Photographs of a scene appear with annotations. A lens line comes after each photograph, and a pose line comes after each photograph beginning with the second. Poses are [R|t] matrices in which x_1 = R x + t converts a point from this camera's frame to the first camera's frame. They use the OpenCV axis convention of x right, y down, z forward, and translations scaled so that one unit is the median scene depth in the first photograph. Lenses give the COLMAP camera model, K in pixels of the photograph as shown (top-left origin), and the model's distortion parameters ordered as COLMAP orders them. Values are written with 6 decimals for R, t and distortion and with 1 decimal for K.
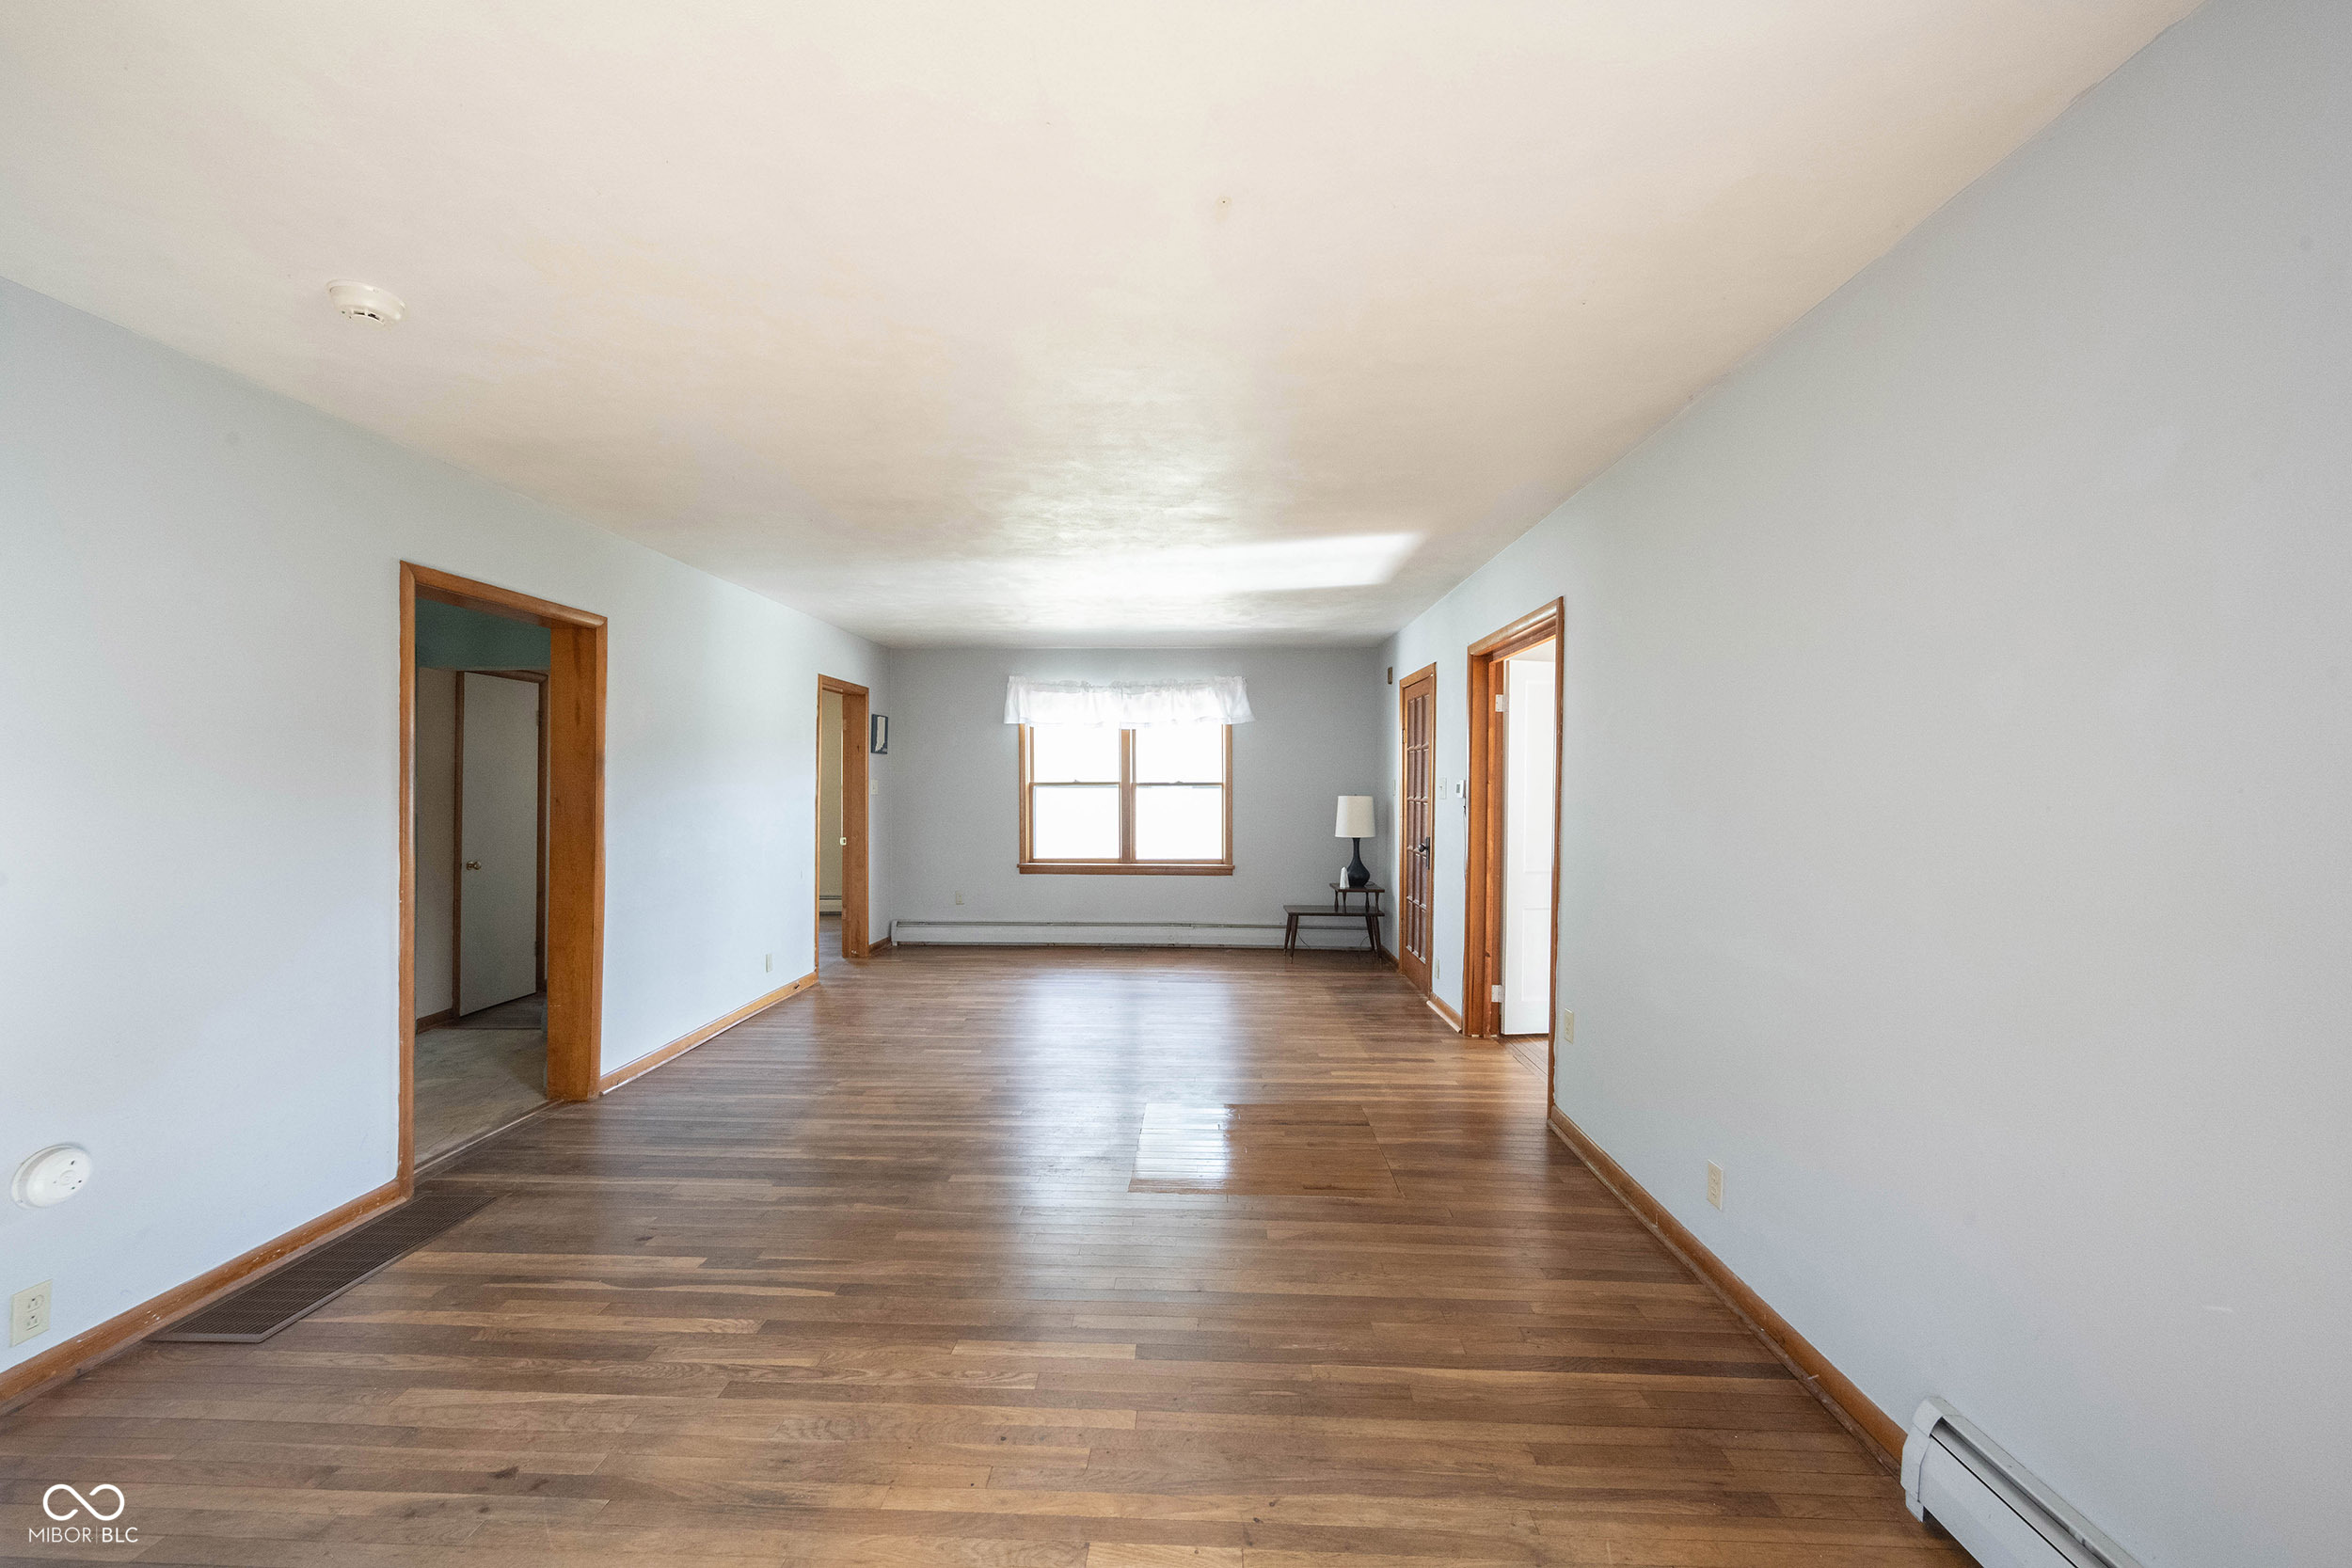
lens RADIAL K [[941.0, 0, 1169.4], [0, 941.0, 787.3], [0, 0, 1]] dist [-0.002078, 0.000780]
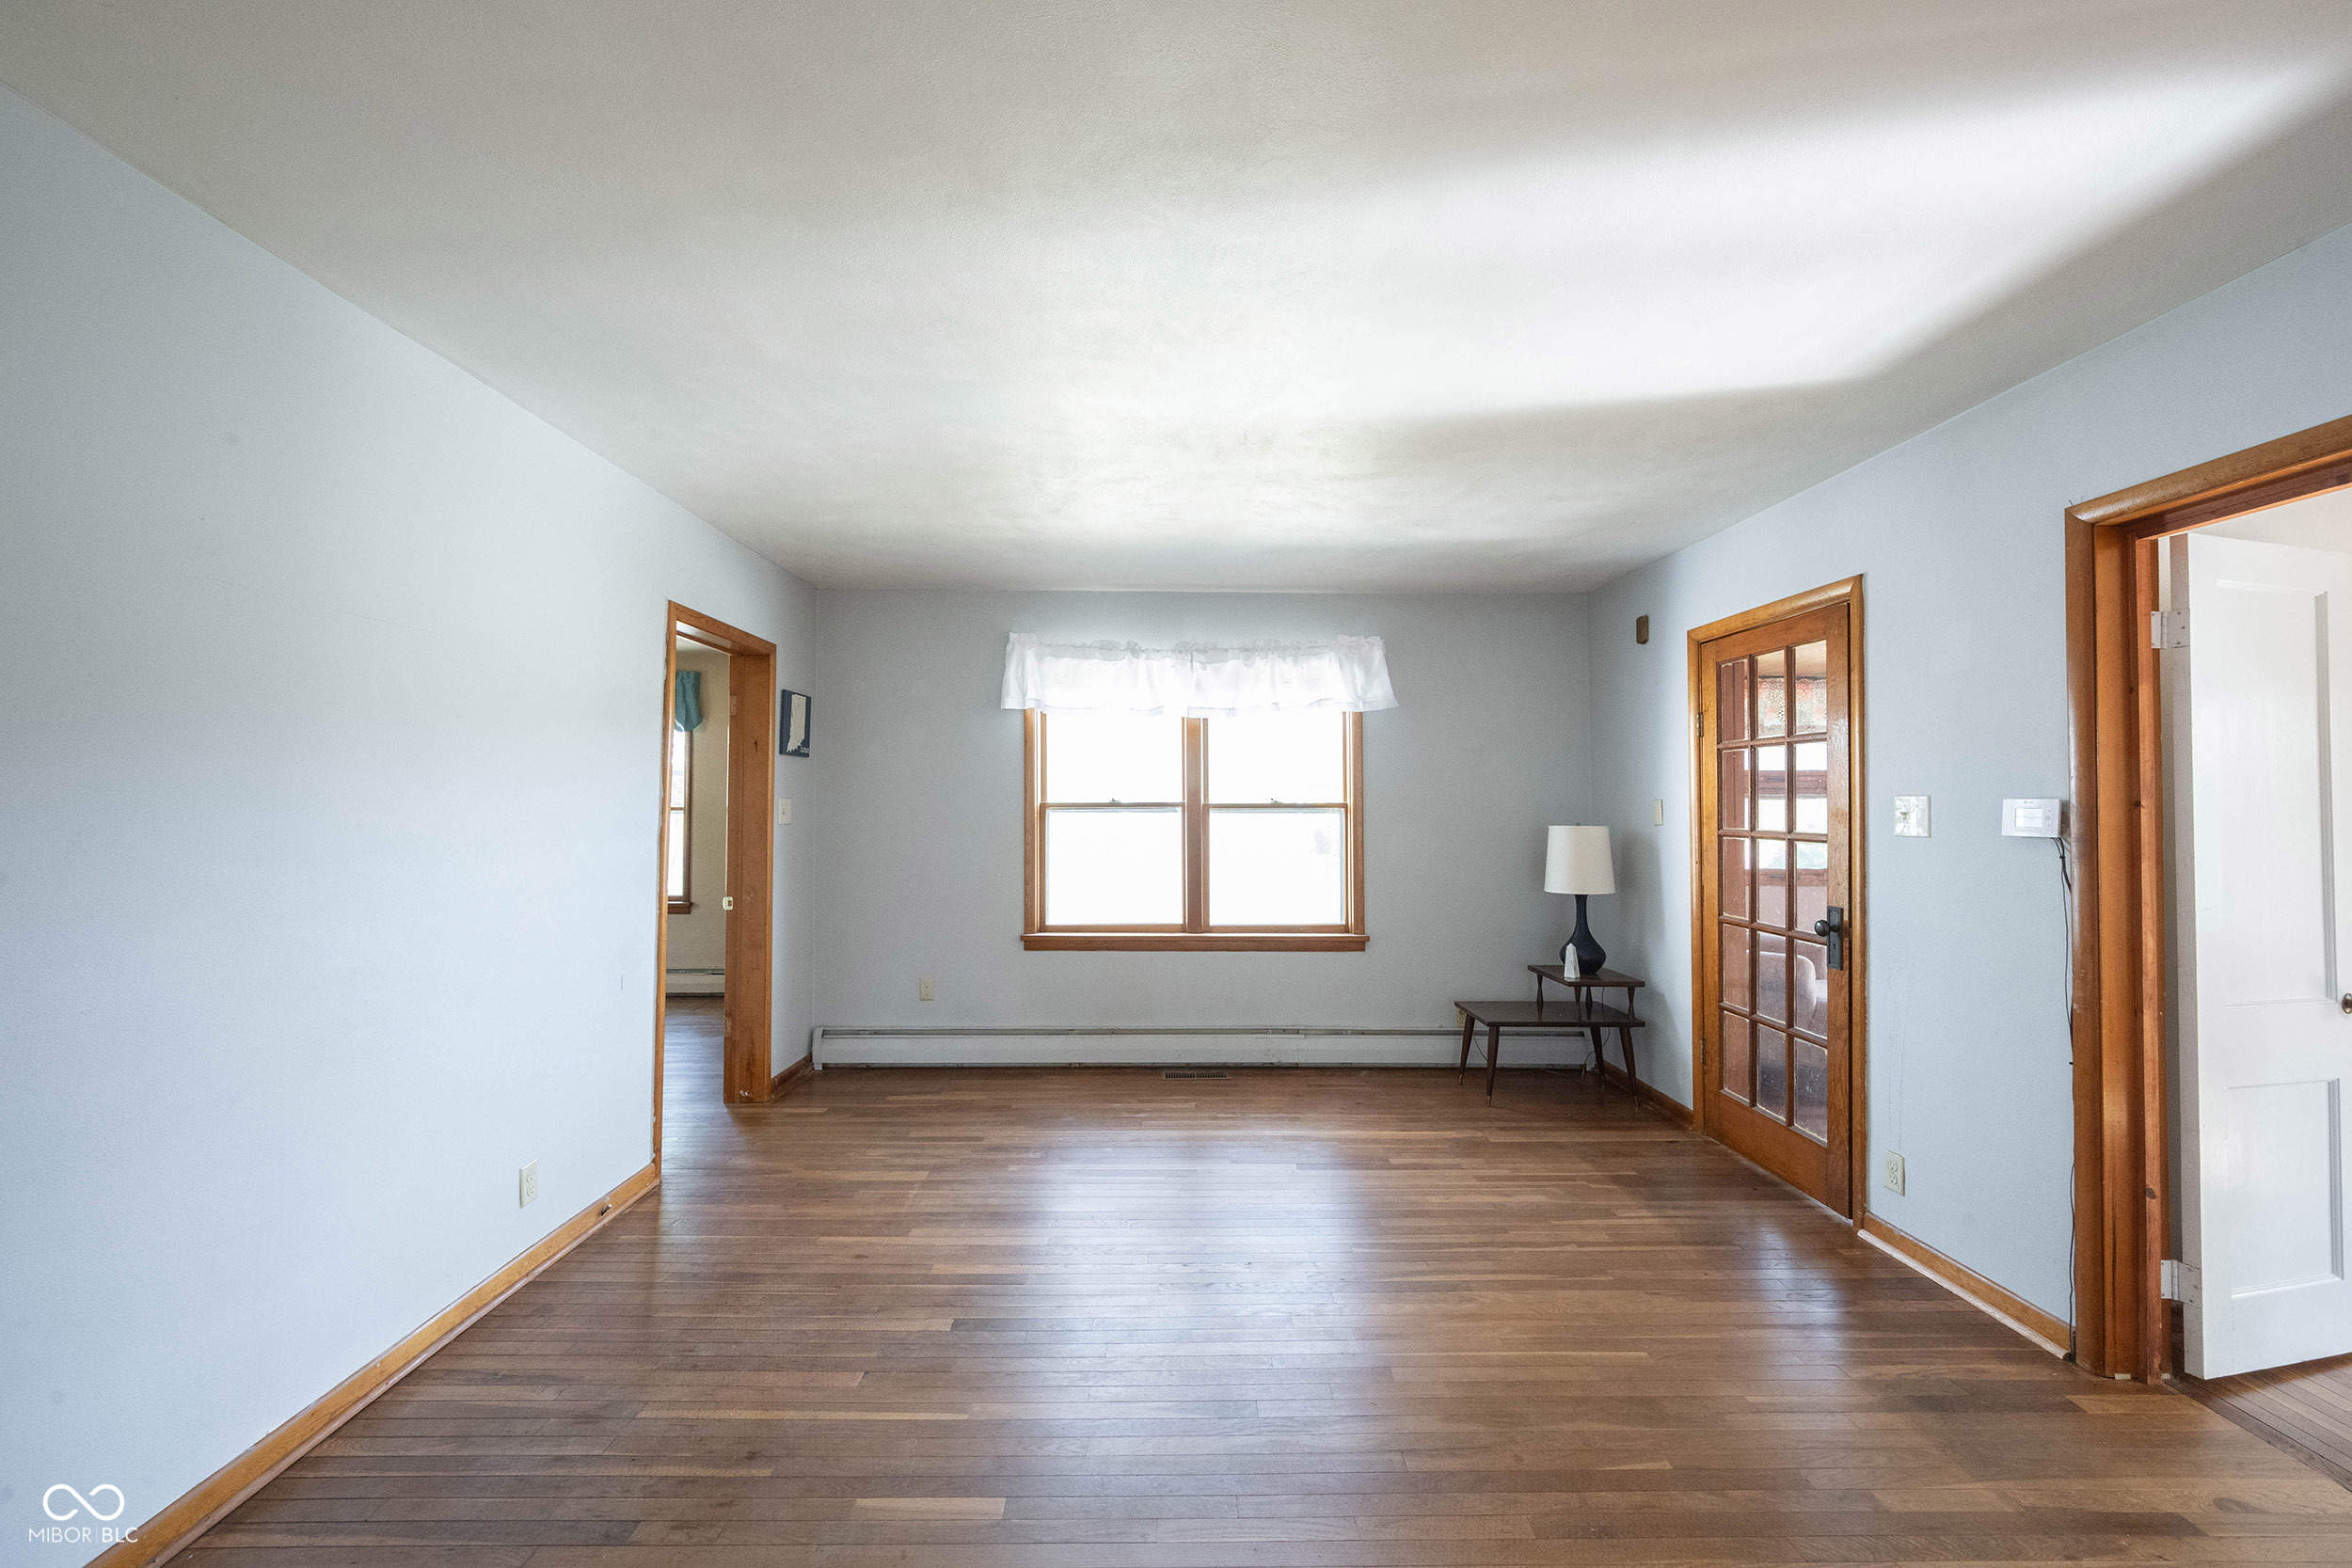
lens RADIAL K [[941.0, 0, 1175.9], [0, 941.0, 782.6], [0, 0, 1]] dist [-0.002078, 0.000780]
pose [[0.998517, 0.001865, 0.054414, -0.094808], [-0.000351, 0.999613, -0.027827, -0.001694], [-0.054445, 0.027767, 0.998131, 0.378141]]
